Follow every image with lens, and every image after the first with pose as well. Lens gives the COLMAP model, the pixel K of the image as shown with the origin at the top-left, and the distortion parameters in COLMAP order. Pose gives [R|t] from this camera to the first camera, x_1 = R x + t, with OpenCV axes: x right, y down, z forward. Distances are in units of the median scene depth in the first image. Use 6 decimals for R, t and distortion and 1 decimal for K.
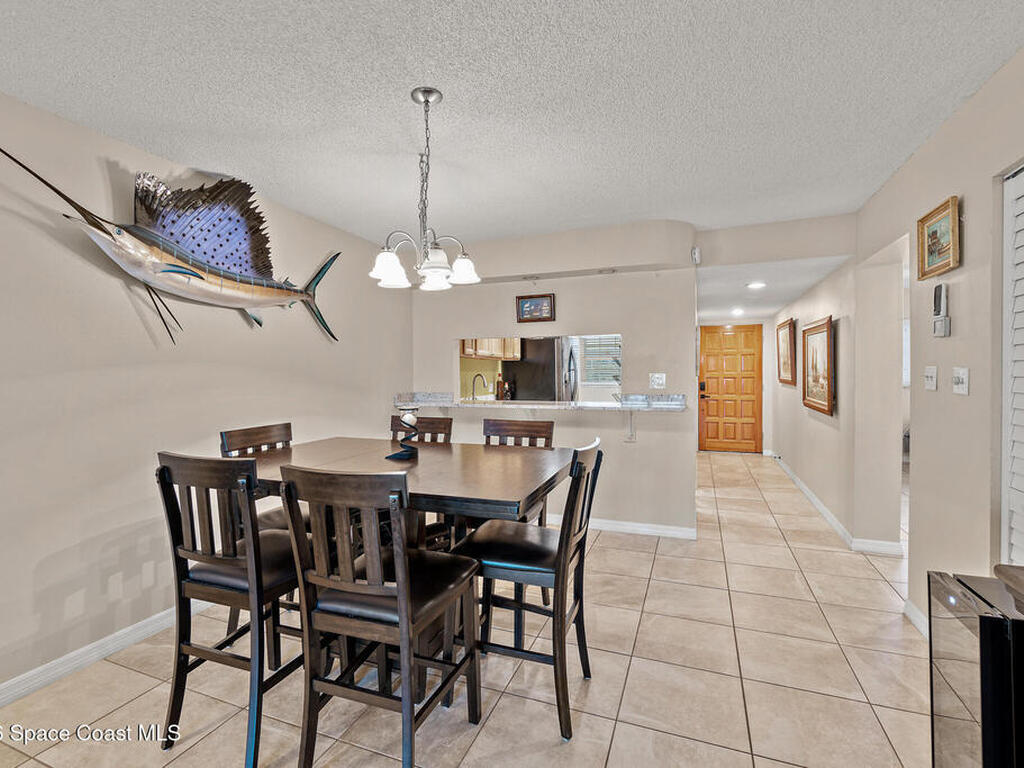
lens RADIAL K [[497.2, 0, 501.4], [0, 497.2, 379.3], [0, 0, 1]] dist [-0.018873, 0.000405]
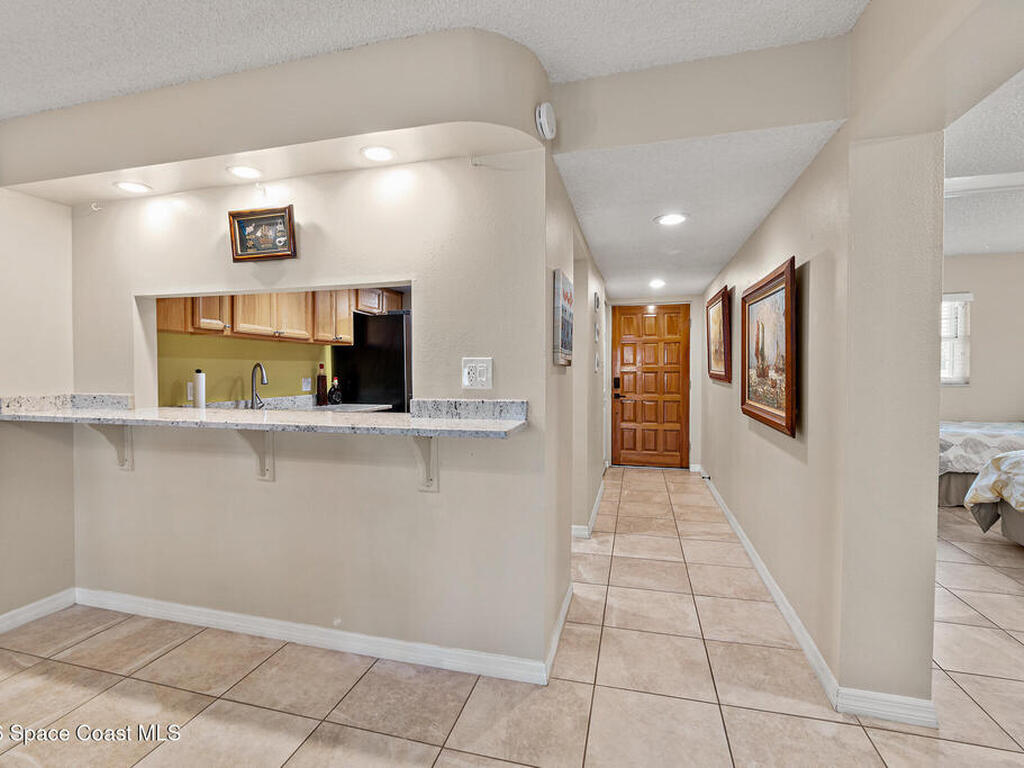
lens RADIAL K [[497.2, 0, 501.4], [0, 497.2, 379.3], [0, 0, 1]] dist [-0.018873, 0.000405]
pose [[0.994133, 0.002070, 0.108148, 0.183890], [-0.002933, 0.999965, 0.007819, 0.003430], [-0.108128, -0.008090, 0.994104, 0.315619]]
